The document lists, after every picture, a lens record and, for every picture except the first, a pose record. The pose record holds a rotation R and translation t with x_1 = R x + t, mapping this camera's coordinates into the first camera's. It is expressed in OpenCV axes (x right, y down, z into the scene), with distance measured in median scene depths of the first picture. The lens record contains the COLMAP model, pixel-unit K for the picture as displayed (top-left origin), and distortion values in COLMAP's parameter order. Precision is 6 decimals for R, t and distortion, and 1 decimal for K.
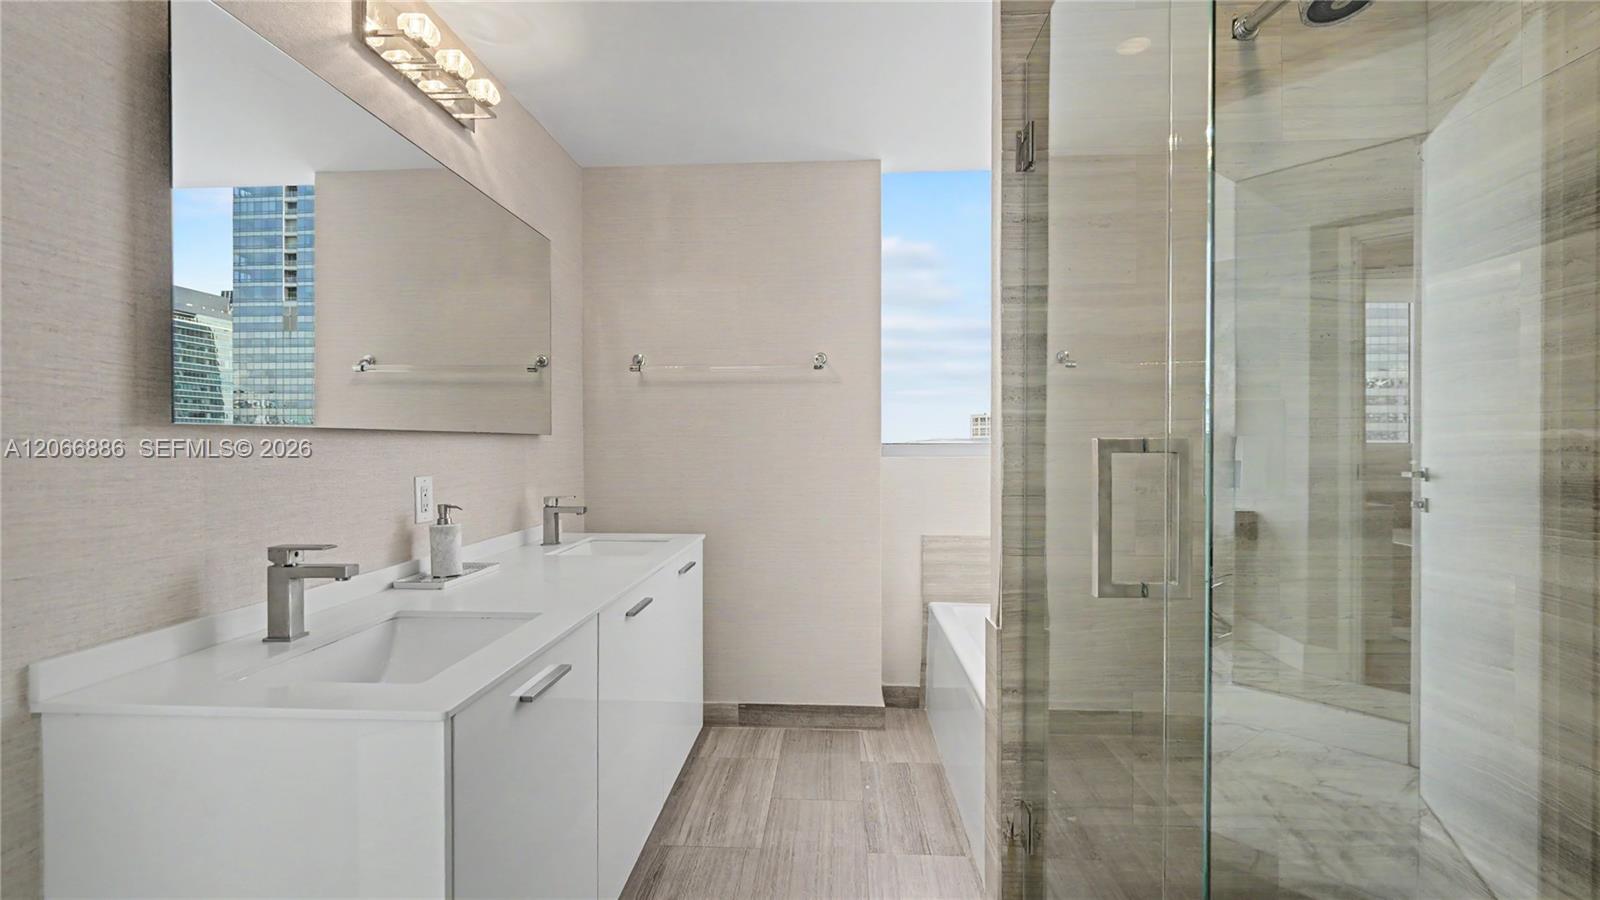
lens RADIAL K [[720.6, 0, 807.5], [0, 720.6, 457.7], [0, 0, 1]] dist [0.002913, -0.000725]
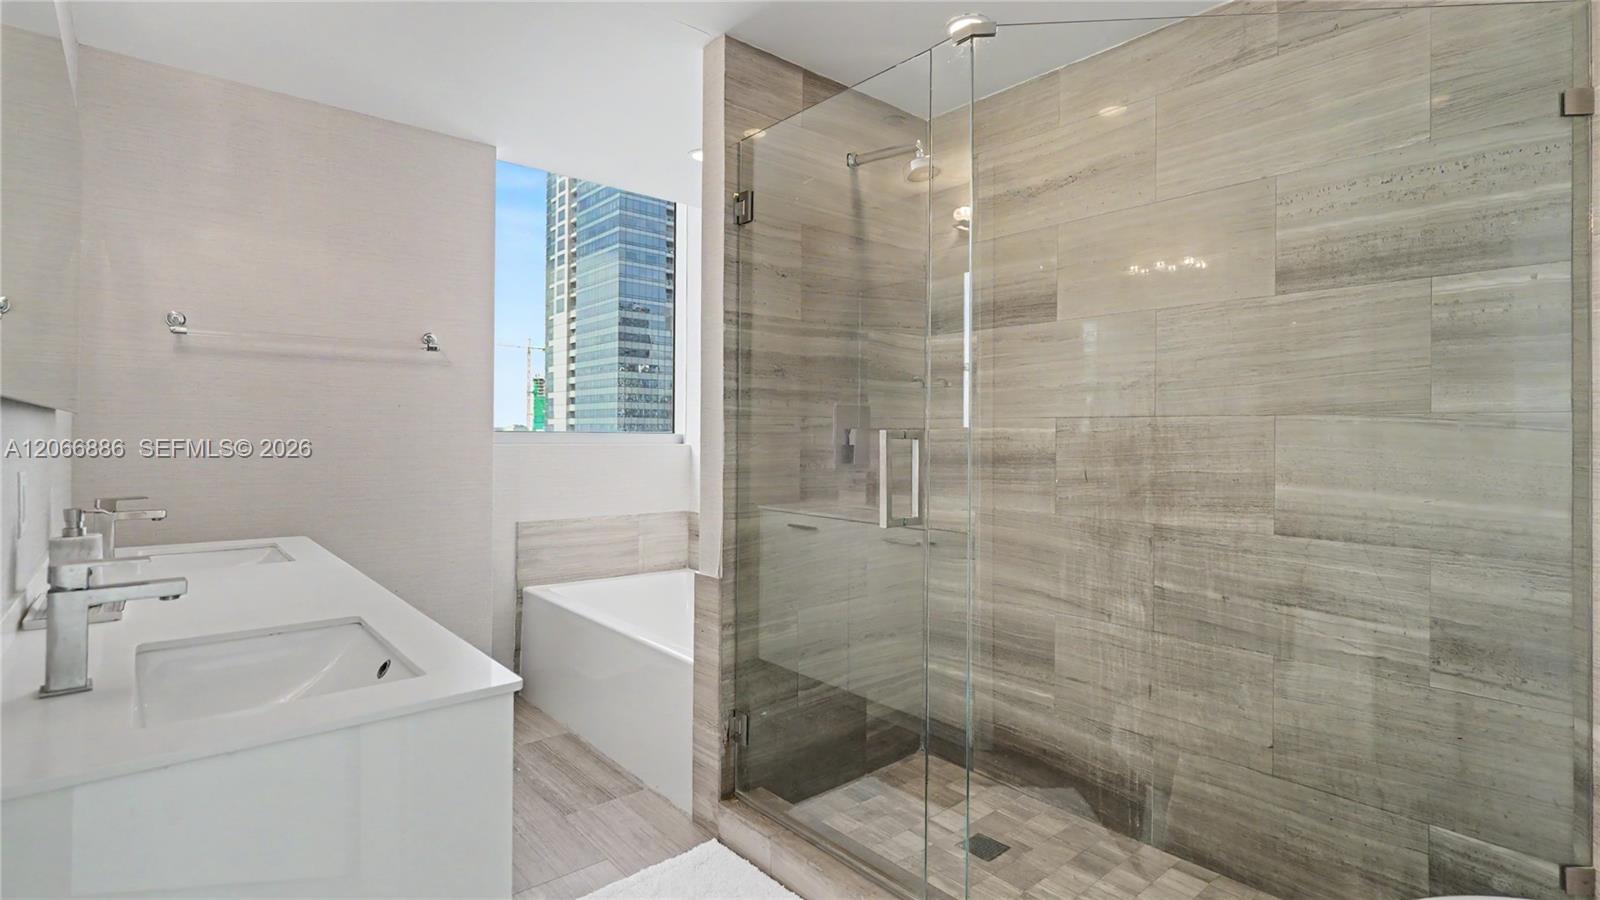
lens RADIAL K [[720.6, 0, 806.5], [0, 720.6, 436.5], [0, 0, 1]] dist [0.002913, -0.000725]
pose [[0.728864, 0.005973, 0.684632, -0.493693], [0.004098, 0.999906, -0.013086, 0.005273], [-0.684646, 0.012344, 0.728771, -0.034346]]
